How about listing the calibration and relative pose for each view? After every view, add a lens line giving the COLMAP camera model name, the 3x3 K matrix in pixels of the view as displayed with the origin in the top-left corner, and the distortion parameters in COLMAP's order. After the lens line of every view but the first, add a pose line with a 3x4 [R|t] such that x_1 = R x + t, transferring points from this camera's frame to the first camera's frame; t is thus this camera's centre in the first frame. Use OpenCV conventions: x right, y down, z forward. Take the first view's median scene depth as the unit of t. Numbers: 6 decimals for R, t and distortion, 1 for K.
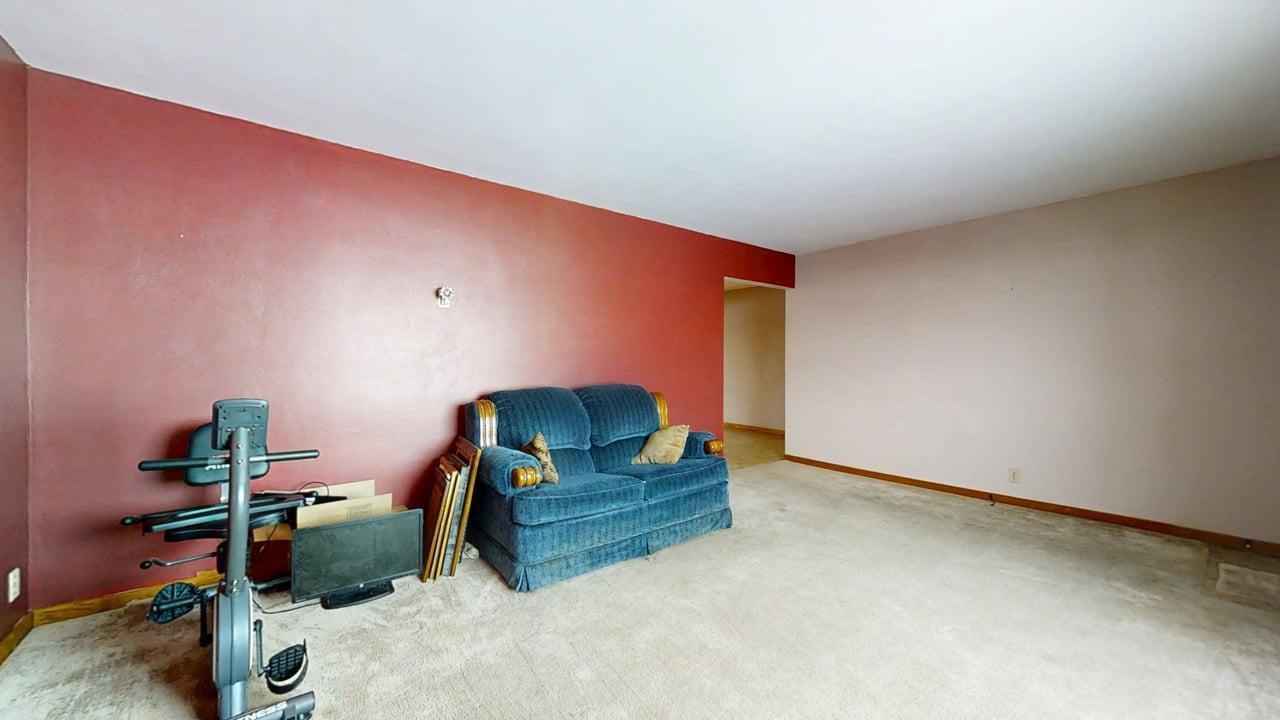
lens RADIAL K [[470.0, 0, 641.3], [0, 470.0, 359.2], [0, 0, 1]] dist [0.003578, -0.000098]
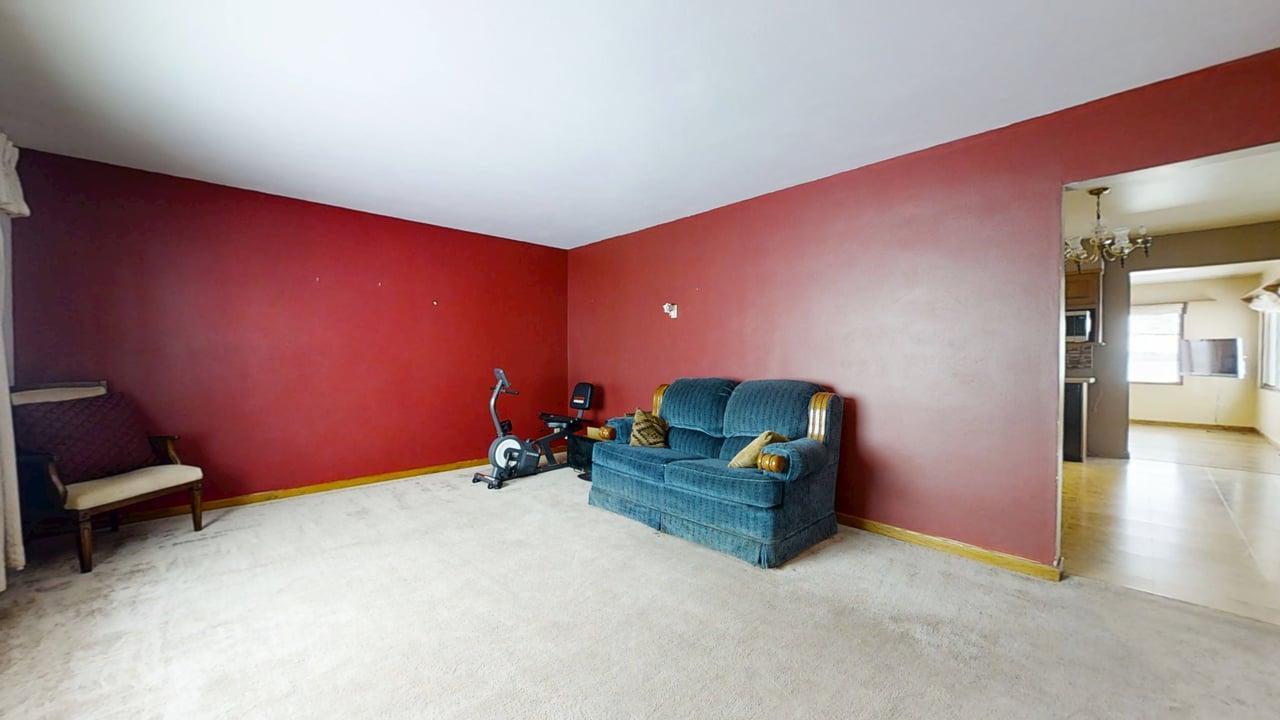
lens RADIAL K [[470.0, 0, 639.6], [0, 470.0, 359.8], [0, 0, 1]] dist [0.003578, -0.000098]
pose [[0.109347, 0.014618, -0.993896, 1.107056], [0.000079, 0.999892, 0.014715, 0.001416], [0.994004, -0.001687, 0.109334, 0.846349]]
